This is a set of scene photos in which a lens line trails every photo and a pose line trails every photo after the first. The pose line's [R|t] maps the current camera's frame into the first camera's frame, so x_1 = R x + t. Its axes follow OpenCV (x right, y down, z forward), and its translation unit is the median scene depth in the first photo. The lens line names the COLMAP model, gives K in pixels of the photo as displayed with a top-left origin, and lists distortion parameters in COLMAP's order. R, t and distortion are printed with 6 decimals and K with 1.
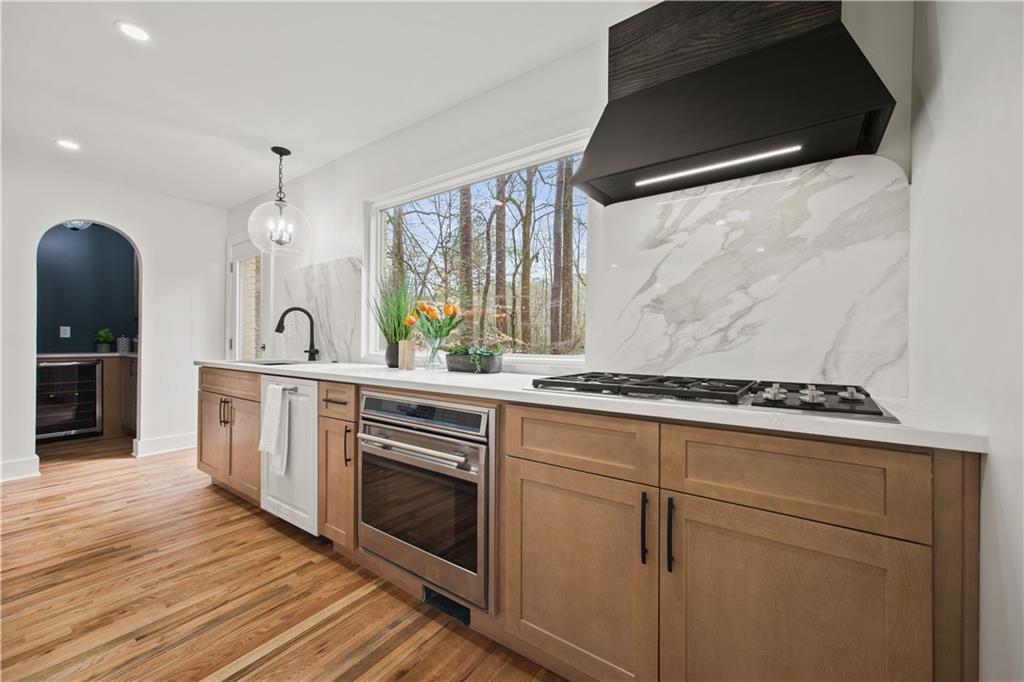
lens RADIAL K [[390.4, 0, 511.4], [0, 390.4, 341.3], [0, 0, 1]] dist [0.003856, 0.000875]
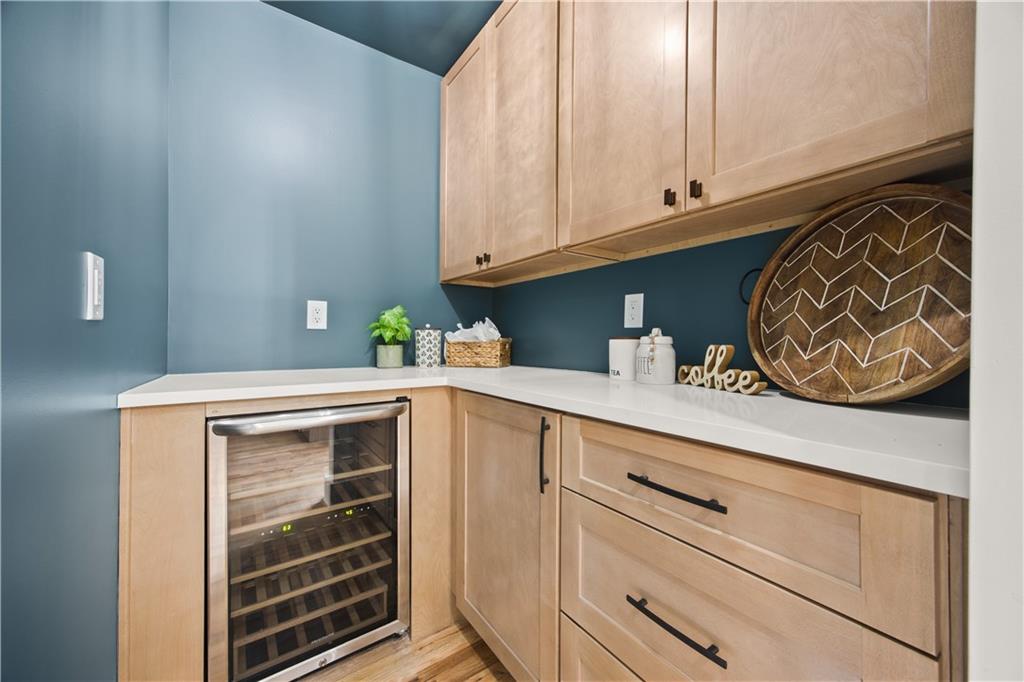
lens RADIAL K [[390.4, 0, 515.3], [0, 390.4, 338.9], [0, 0, 1]] dist [0.003856, 0.000875]
pose [[0.944049, 0.000292, -0.329805, -0.804820], [-0.000442, 1.000000, -0.000378, -0.000632], [0.329805, 0.000502, 0.944049, 0.685339]]
